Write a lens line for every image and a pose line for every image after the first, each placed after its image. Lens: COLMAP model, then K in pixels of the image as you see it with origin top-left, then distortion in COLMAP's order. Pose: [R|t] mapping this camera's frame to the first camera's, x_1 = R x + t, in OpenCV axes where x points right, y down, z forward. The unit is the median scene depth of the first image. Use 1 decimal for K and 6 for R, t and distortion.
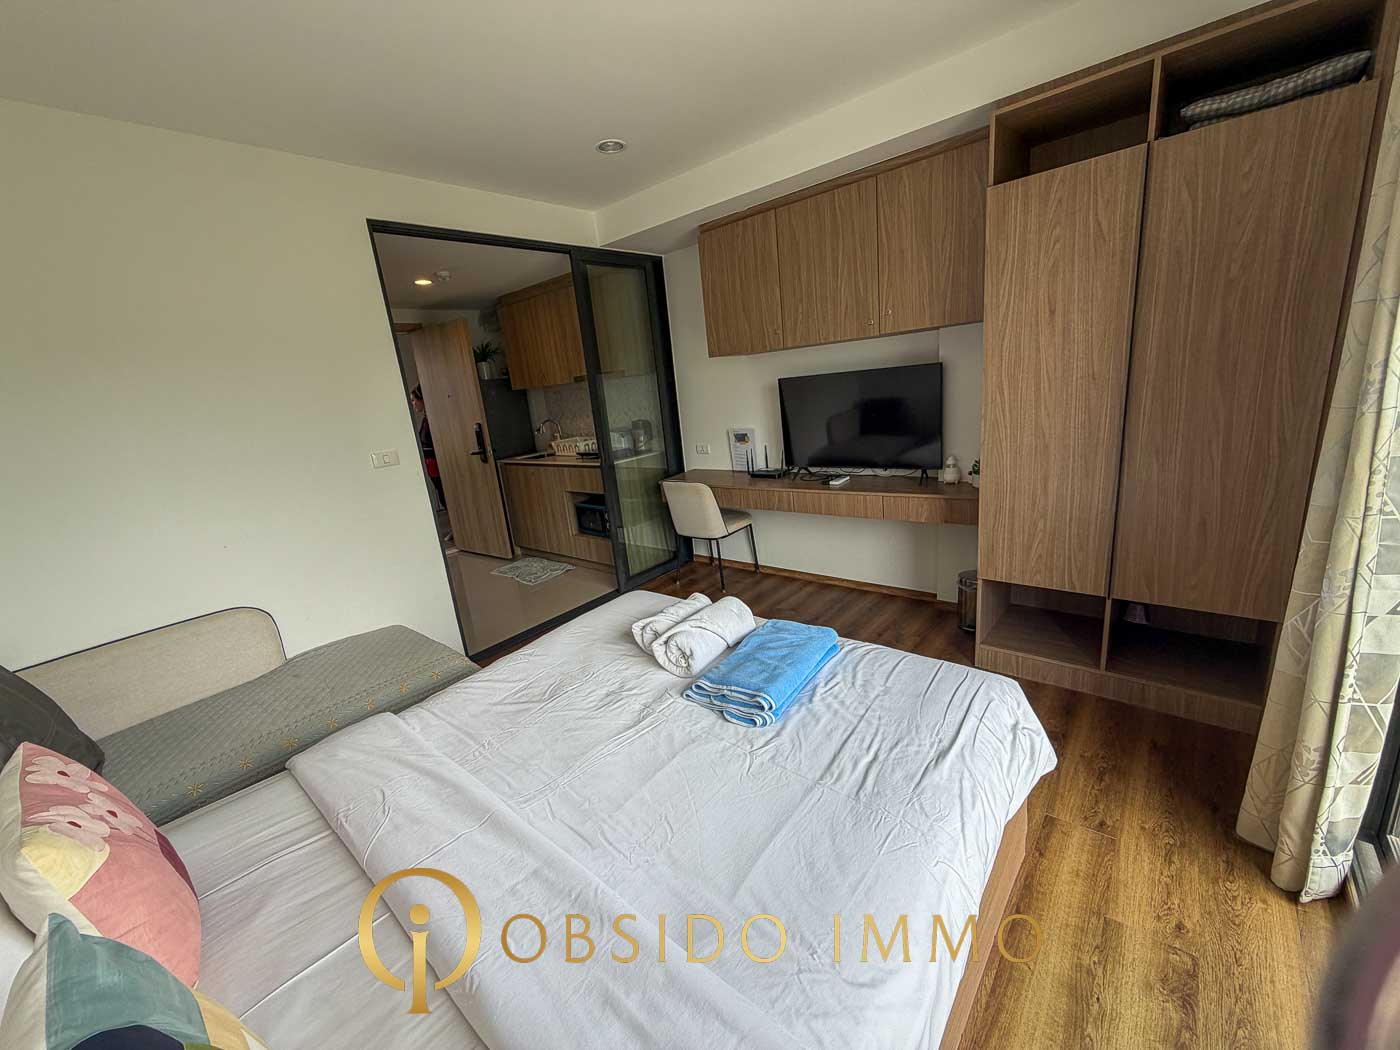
lens RADIAL K [[558.2, 0, 699.6], [0, 558.2, 522.9], [0, 0, 1]] dist [0.004731, 0.000316]
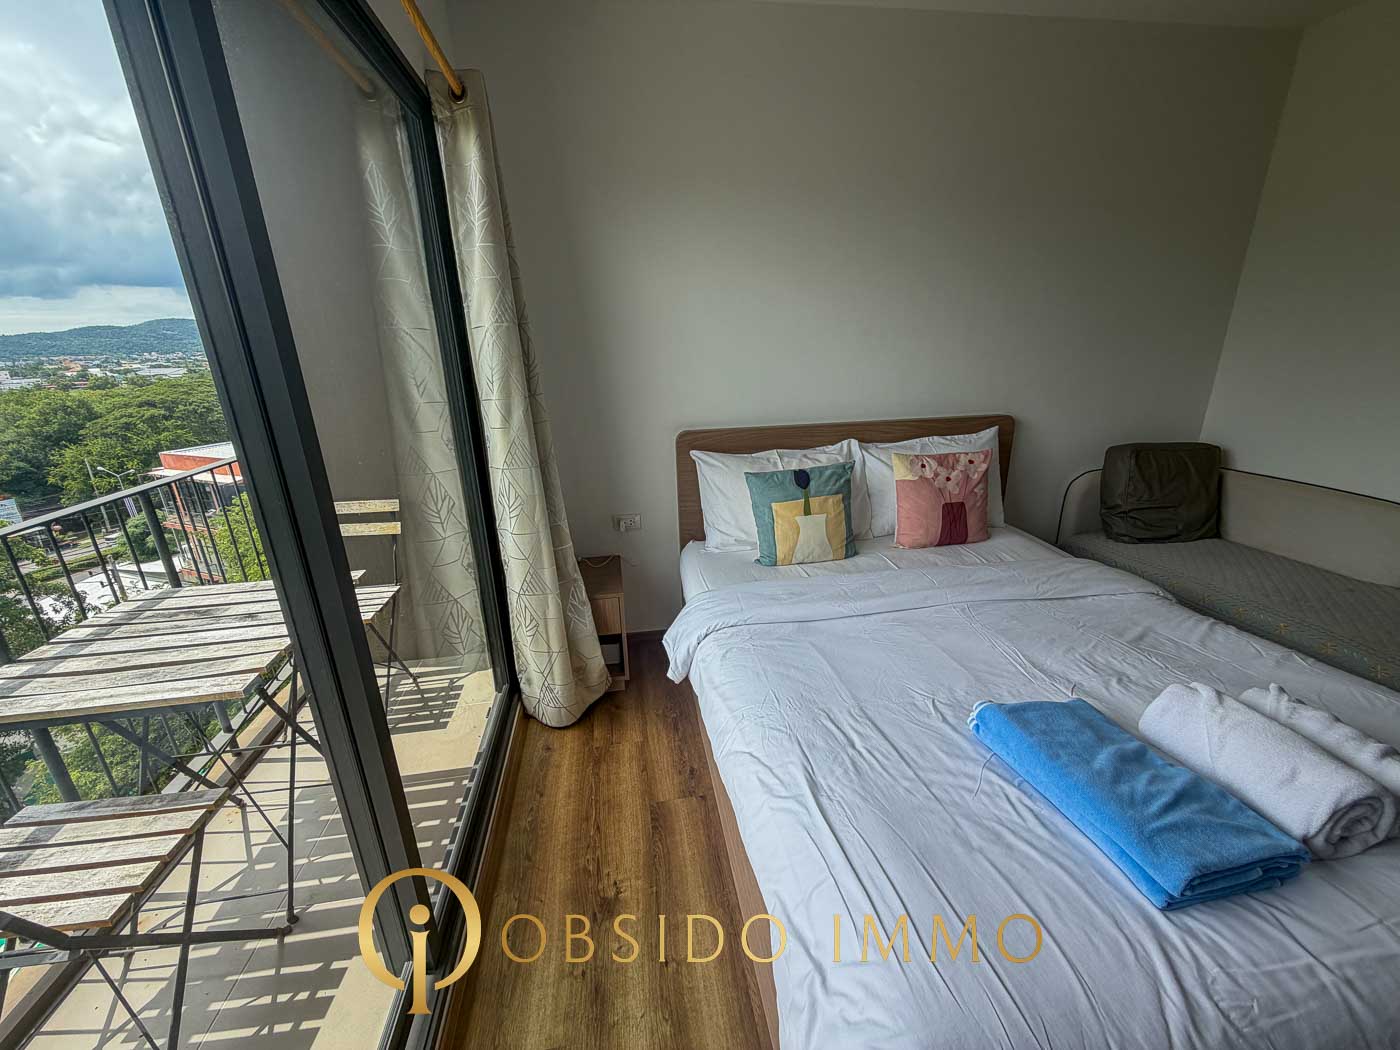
lens RADIAL K [[558.2, 0, 694.5], [0, 558.2, 525.6], [0, 0, 1]] dist [0.004731, 0.000316]
pose [[-0.650730, 0.355229, -0.671091, 0.940375], [-0.086319, 0.843480, 0.530180, -0.342484], [0.754387, 0.402931, -0.518215, 1.092954]]
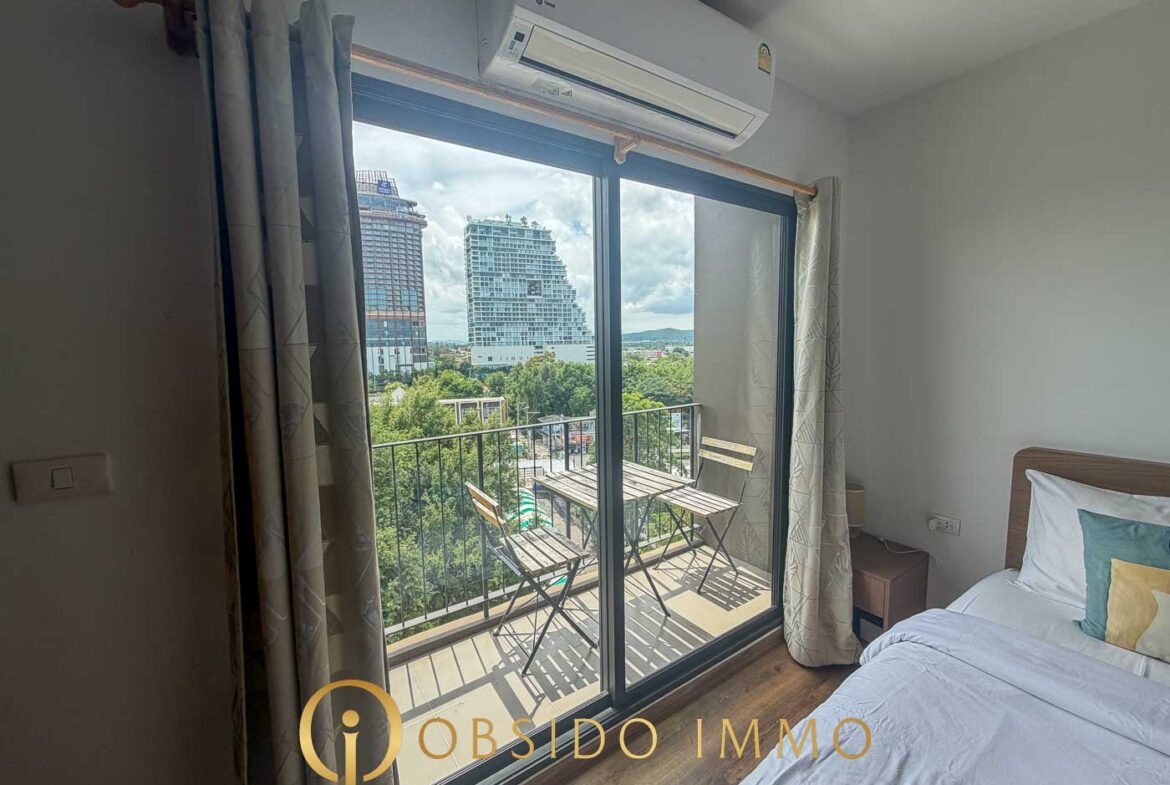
lens RADIAL K [[468.0, 0, 584.0], [0, 468.0, 393.7], [0, 0, 1]] dist [-0.000801, 0.000332]
pose [[-0.958330, 0.092584, 0.270243, 0.505043], [0.177774, 0.933802, 0.310499, -0.443350], [-0.223606, 0.345603, -0.911350, 1.496258]]
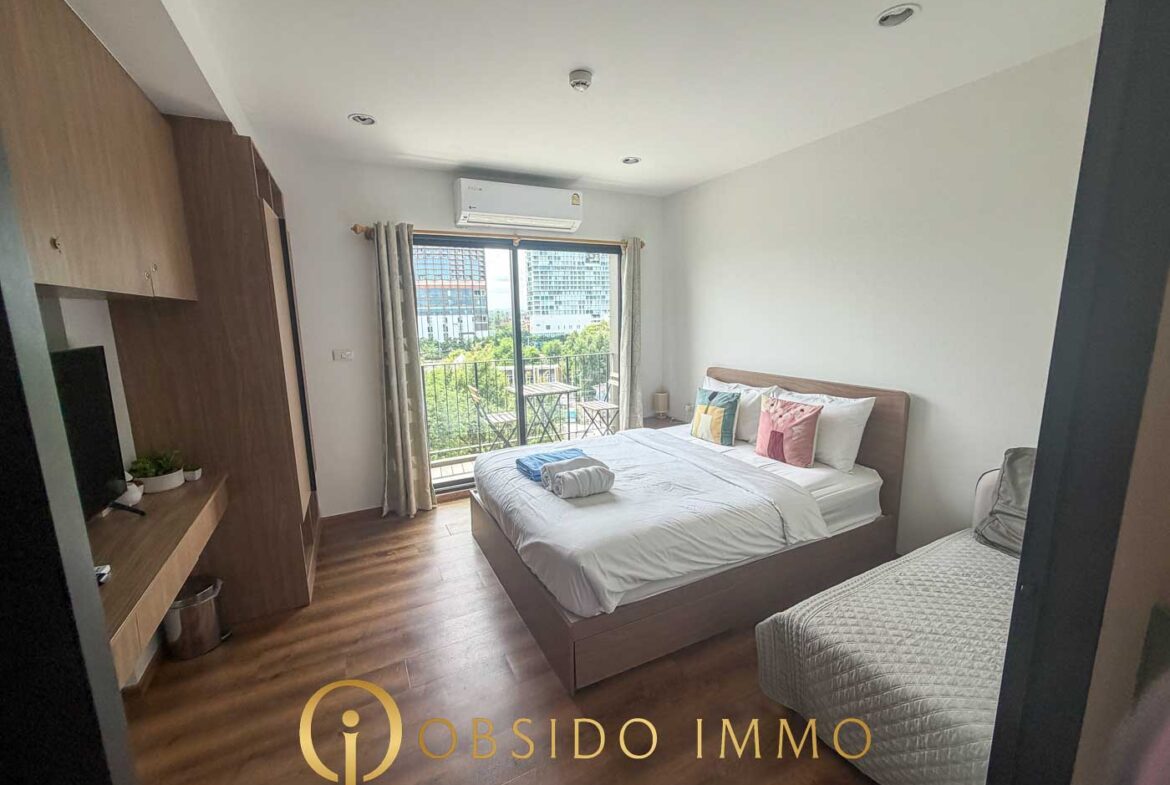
lens RADIAL K [[468.0, 0, 584.1], [0, 468.0, 391.3], [0, 0, 1]] dist [-0.000801, 0.000332]
pose [[-0.919306, 0.057822, 0.389274, -0.753367], [0.203256, 0.916769, 0.343834, -0.680595], [-0.336993, 0.395210, -0.854543, 2.872681]]
